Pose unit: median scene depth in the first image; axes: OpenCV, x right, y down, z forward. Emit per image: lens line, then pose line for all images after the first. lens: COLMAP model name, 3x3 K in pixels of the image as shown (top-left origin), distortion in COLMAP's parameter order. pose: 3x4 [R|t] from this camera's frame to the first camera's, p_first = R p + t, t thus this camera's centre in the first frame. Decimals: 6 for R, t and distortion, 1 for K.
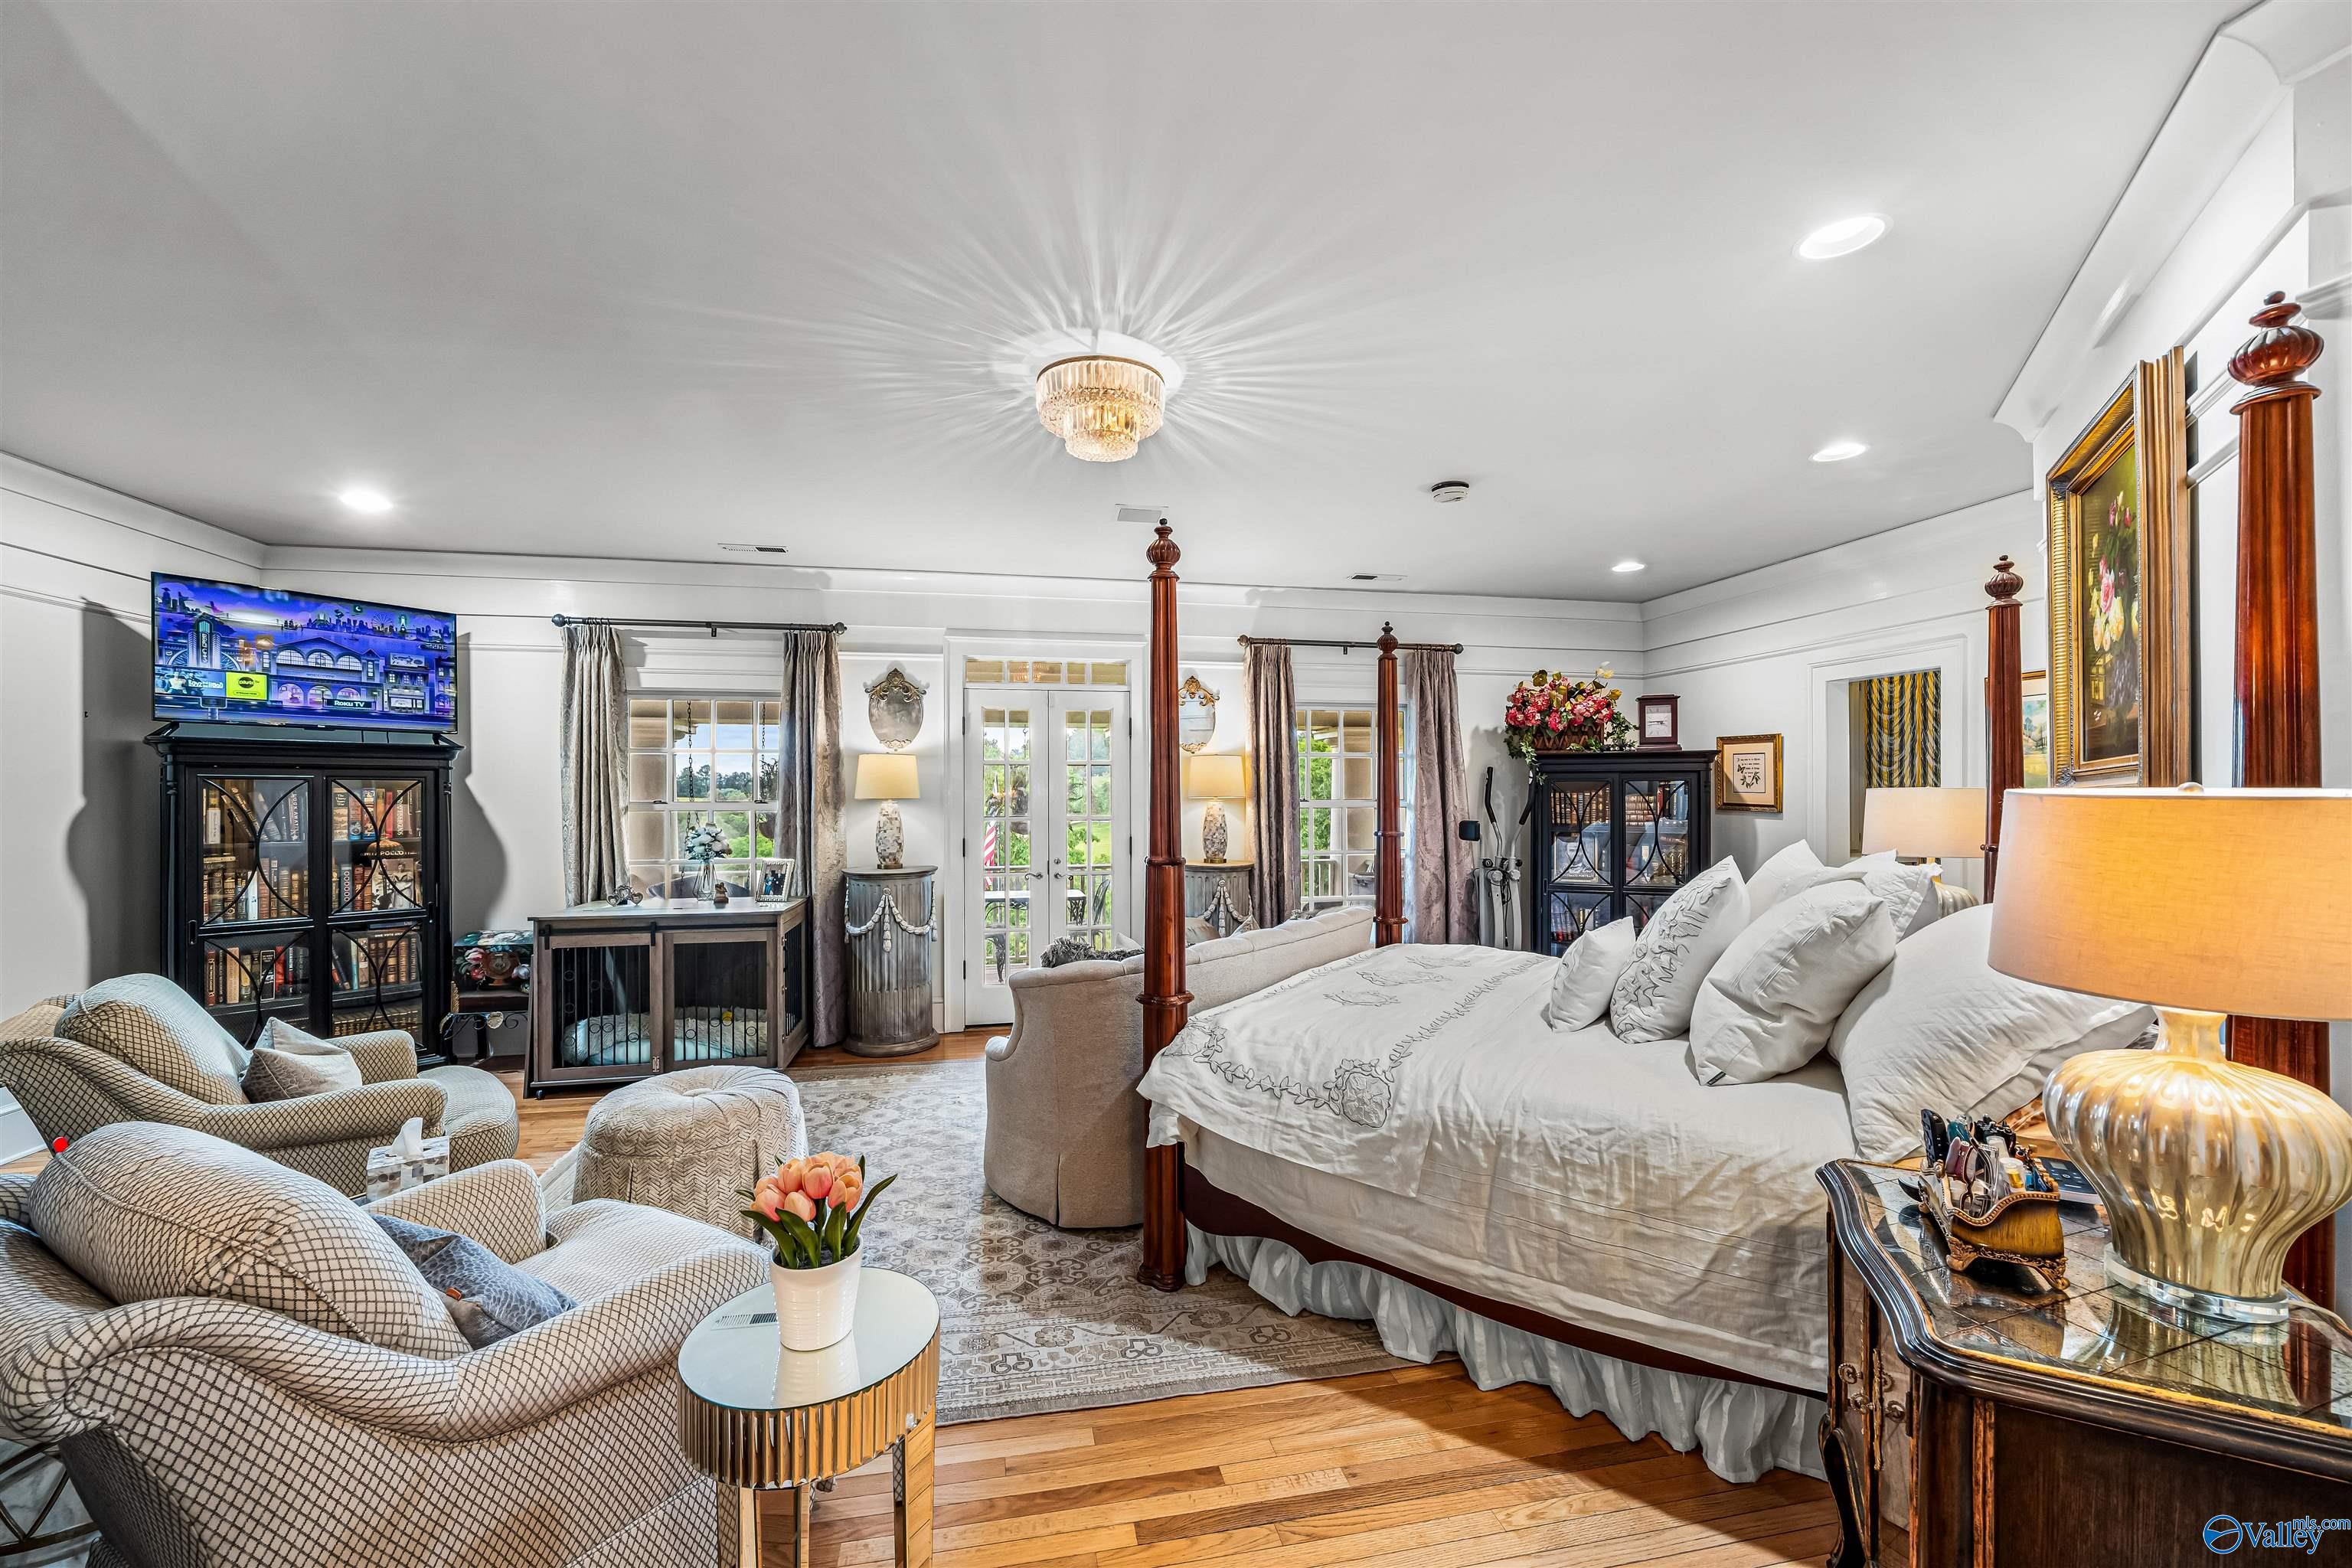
lens RADIAL K [[954.6, 0, 1176.0], [0, 954.6, 784.0], [0, 0, 1]] dist [-0.000047, -0.000050]
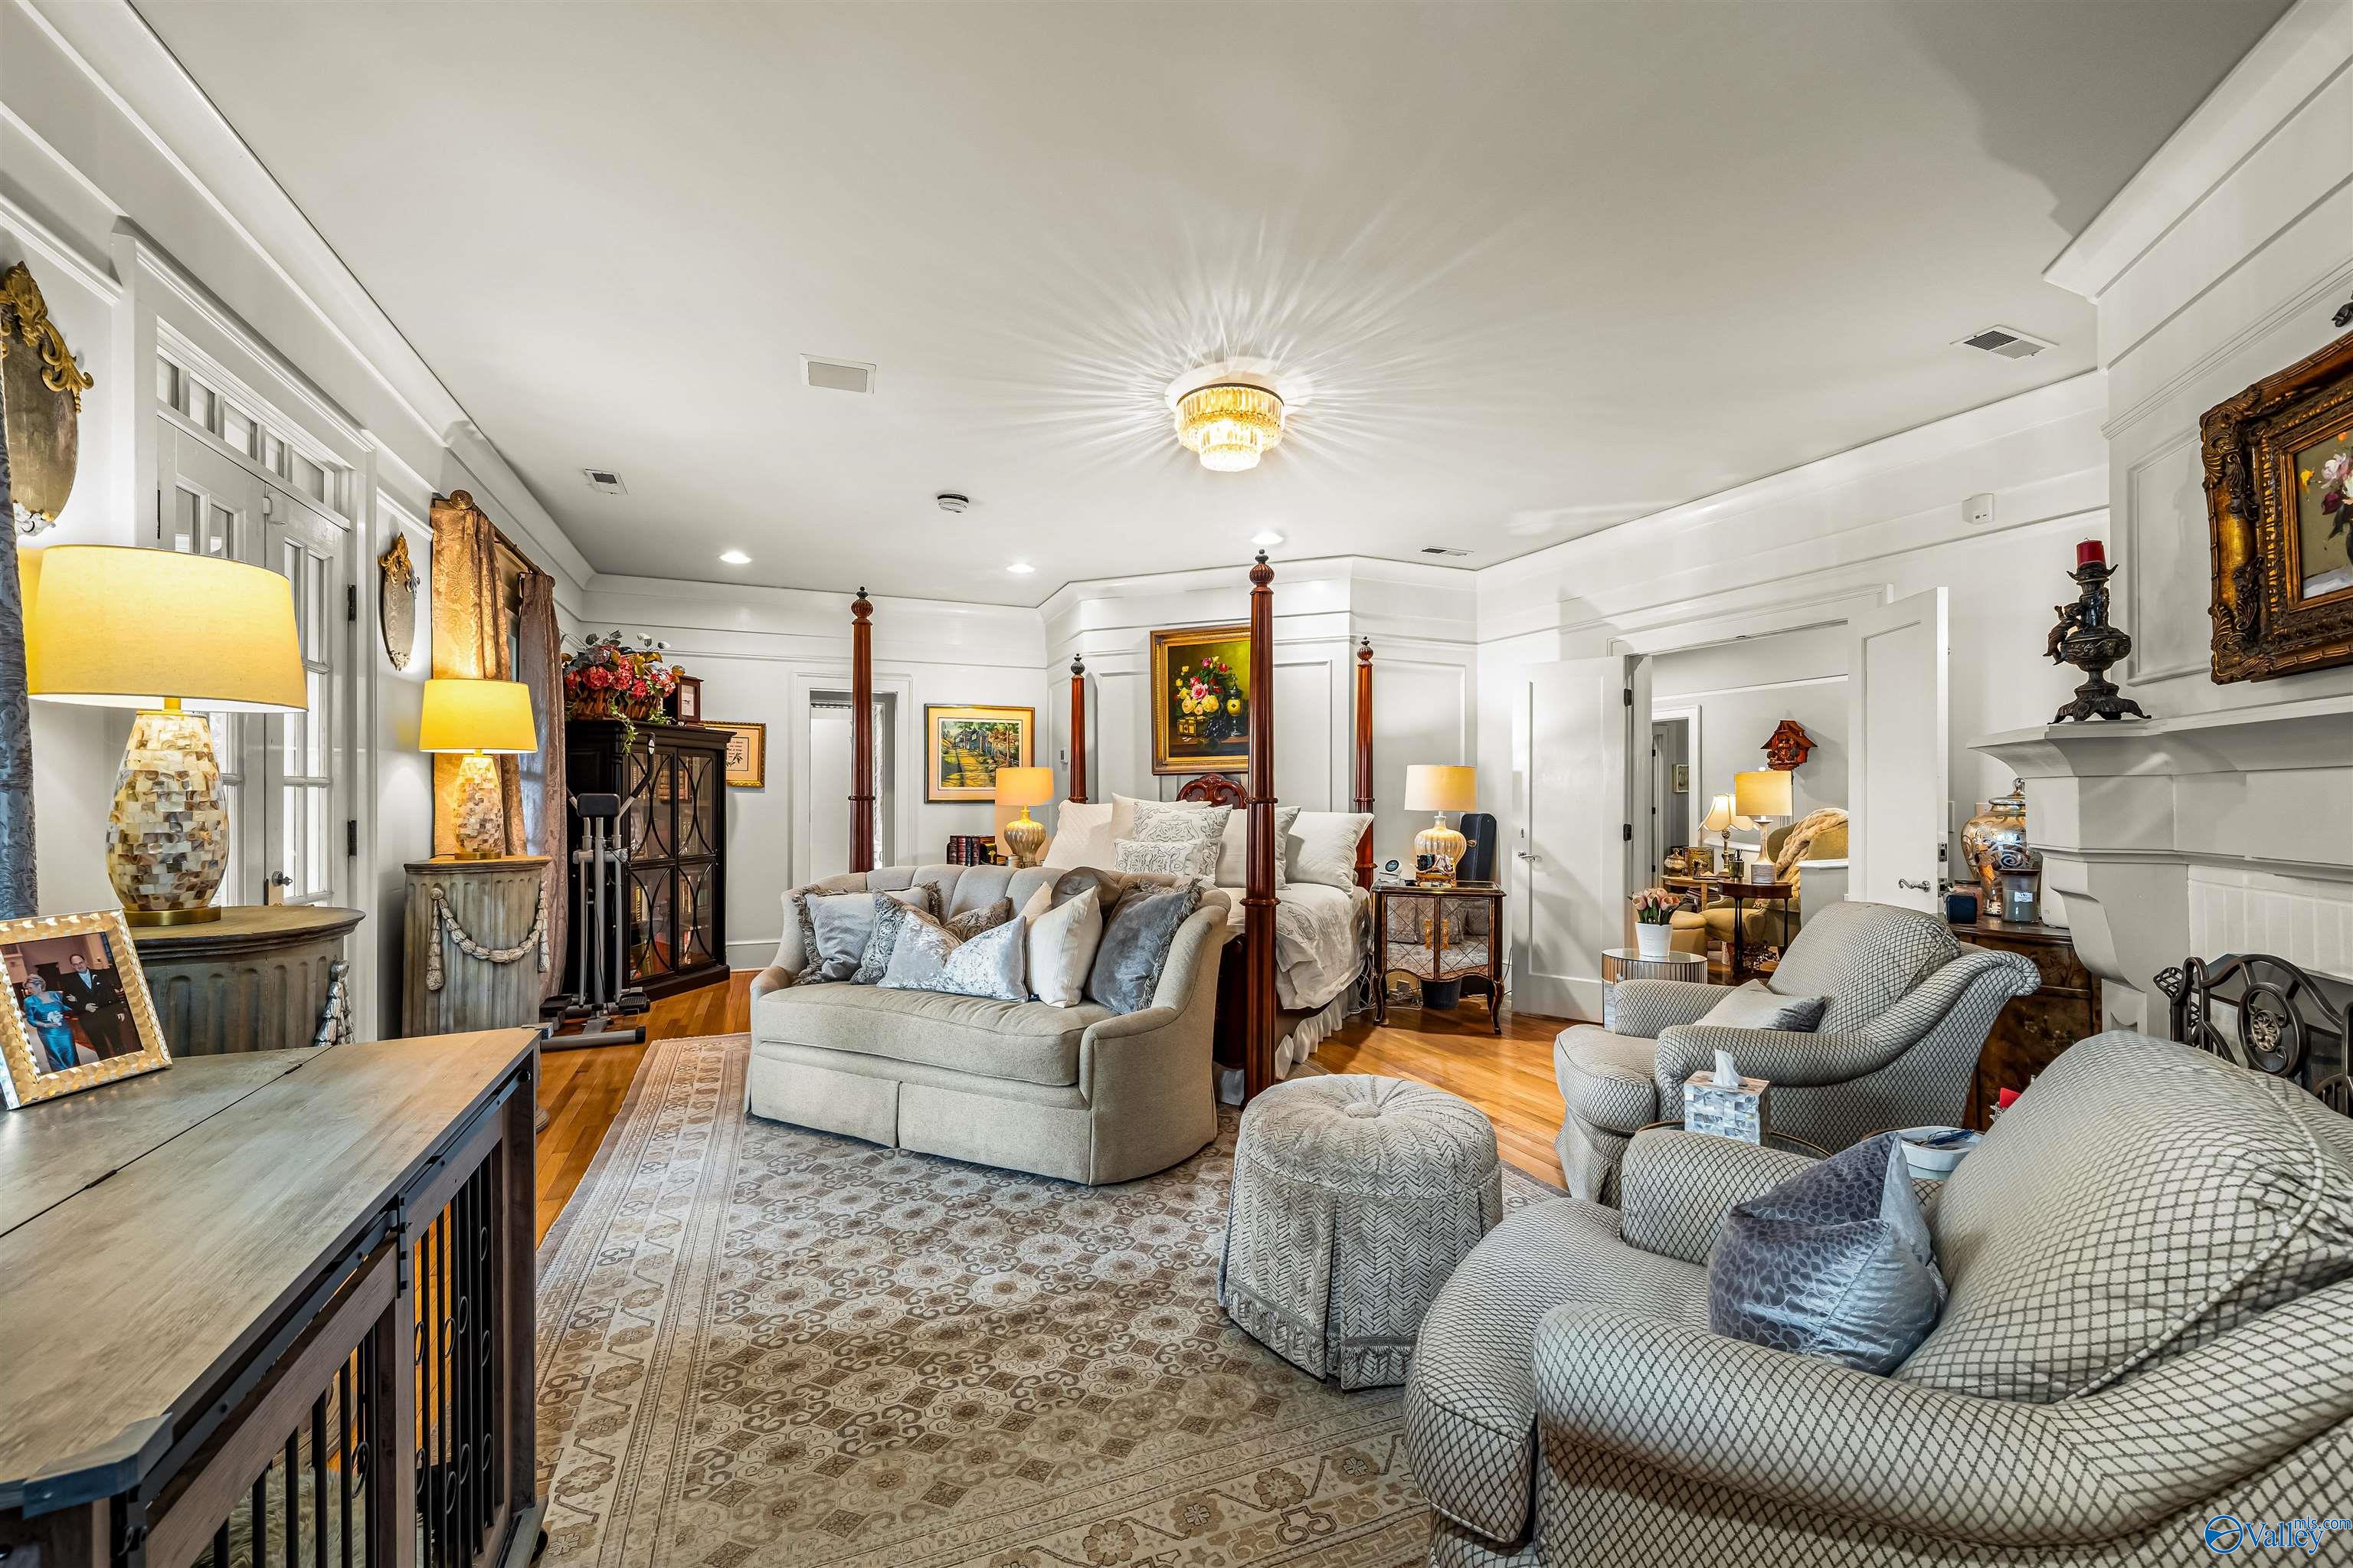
lens RADIAL K [[955.0, 0, 1176.5], [0, 955.0, 784.0], [0, 0, 1]] dist [-0.000047, -0.000050]
pose [[-0.187565, 0.010072, 0.982201, -0.889571], [-0.017213, 0.999760, -0.013539, 0.044800], [-0.982101, -0.019446, -0.187347, 0.934276]]
